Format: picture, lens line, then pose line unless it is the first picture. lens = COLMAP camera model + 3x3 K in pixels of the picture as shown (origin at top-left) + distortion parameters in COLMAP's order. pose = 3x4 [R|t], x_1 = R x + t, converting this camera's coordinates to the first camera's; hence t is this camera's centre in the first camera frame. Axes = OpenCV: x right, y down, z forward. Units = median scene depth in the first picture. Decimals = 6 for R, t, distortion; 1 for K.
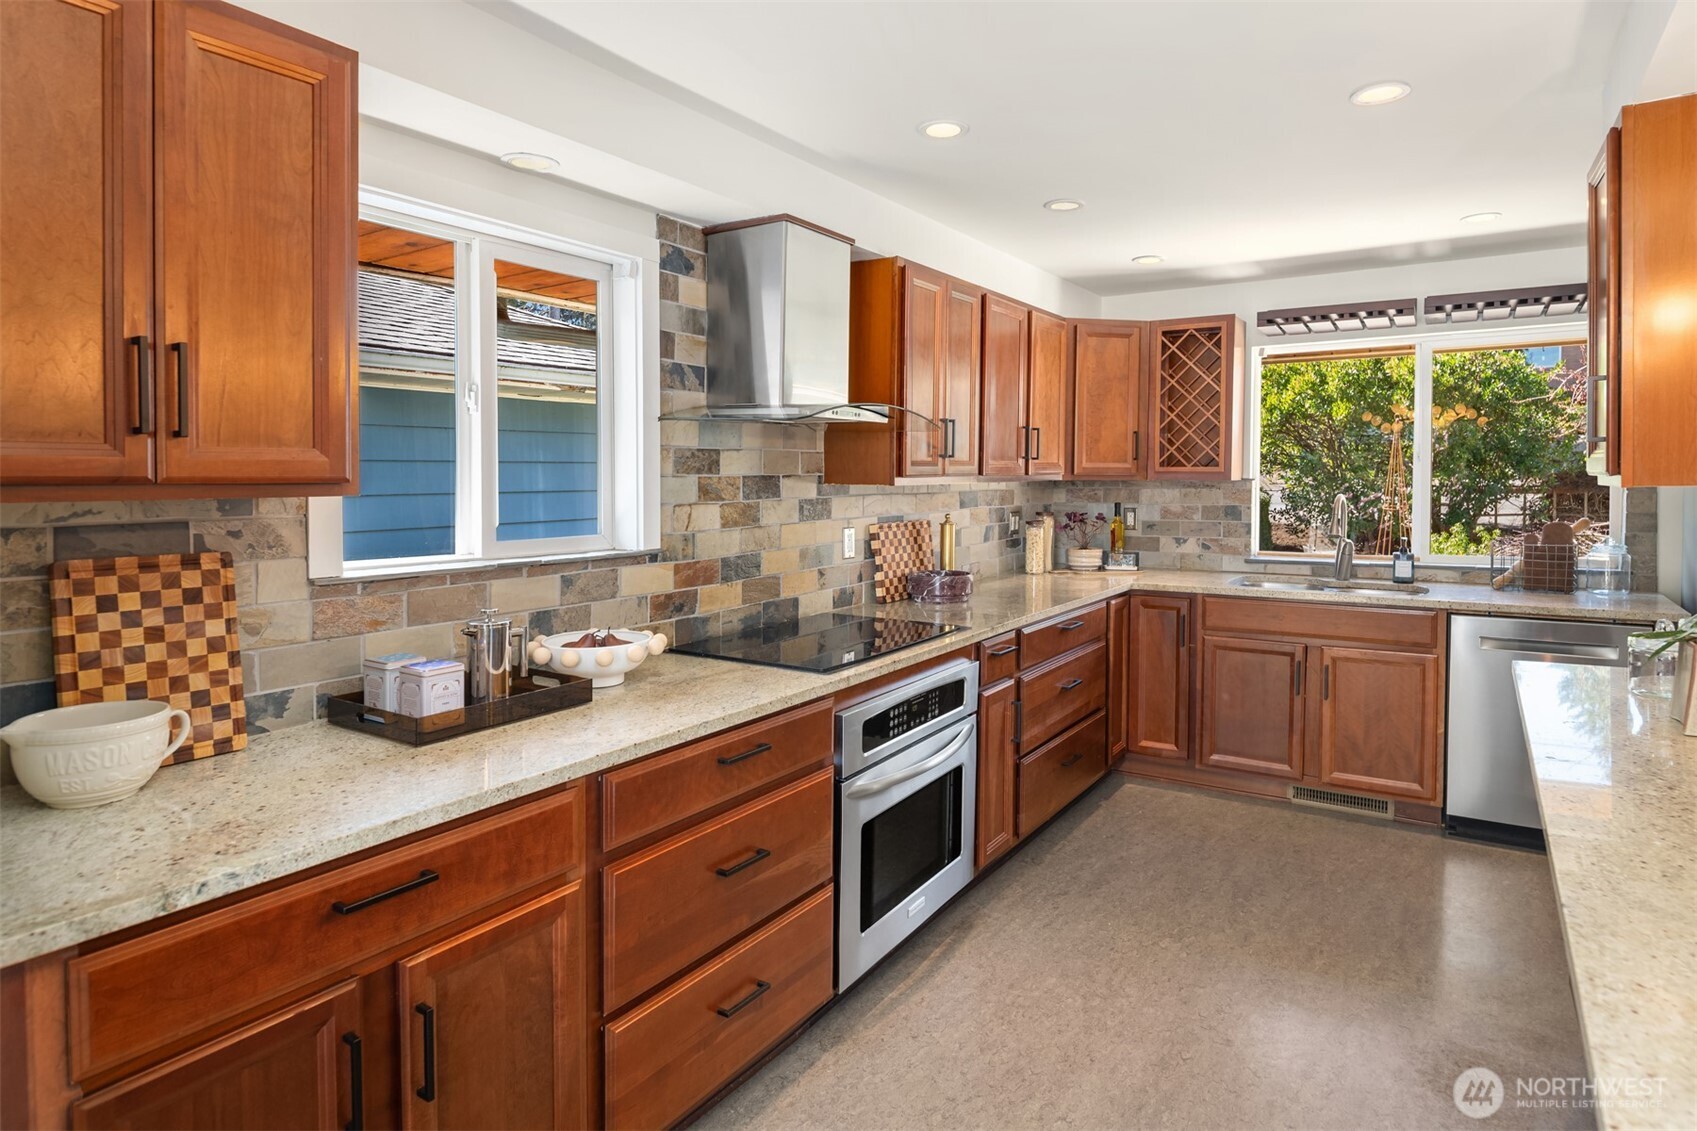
lens RADIAL K [[936.3, 0, 849.1], [0, 936.3, 491.9], [0, 0, 1]] dist [-0.004977, -0.000578]
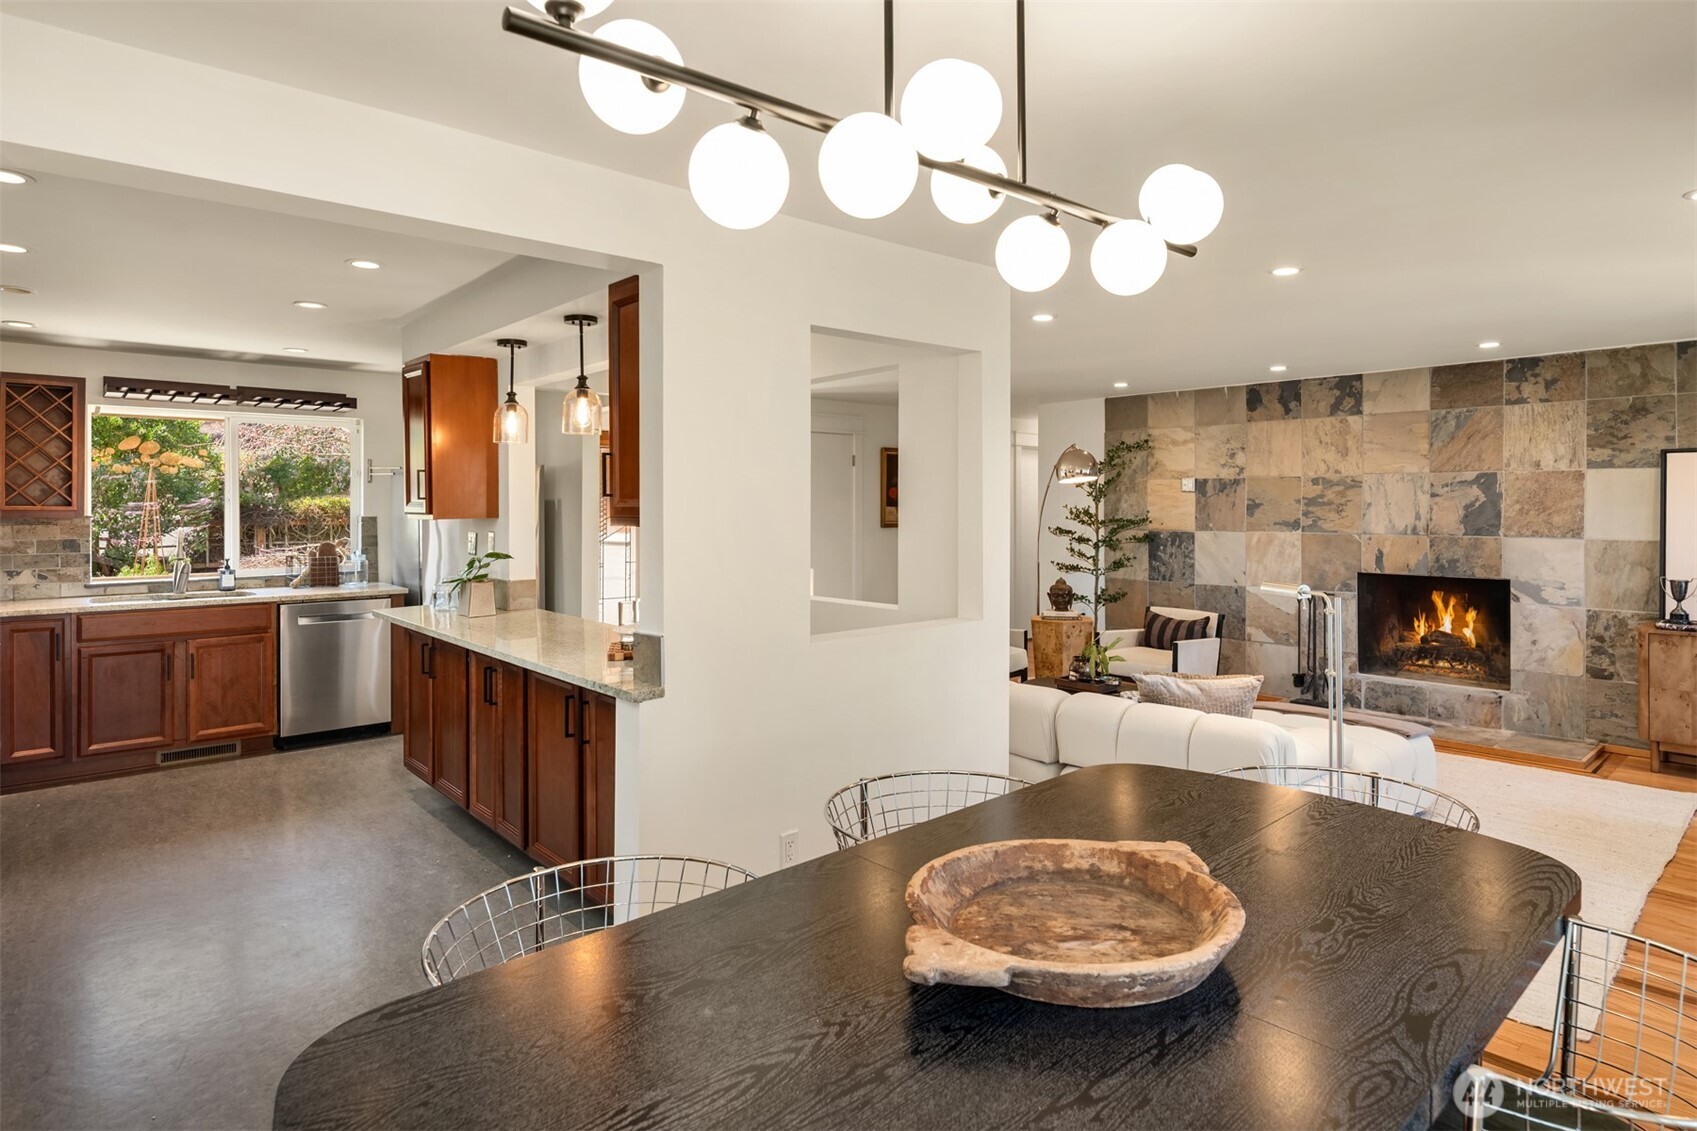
lens RADIAL K [[936.3, 0, 848.5], [0, 936.3, 565.9], [0, 0, 1]] dist [-0.004977, -0.000578]
pose [[0.274980, -0.055772, 0.959831, -0.521300], [0.017516, 0.998441, 0.052997, 0.003762], [-0.961291, 0.002239, 0.275528, -0.289825]]
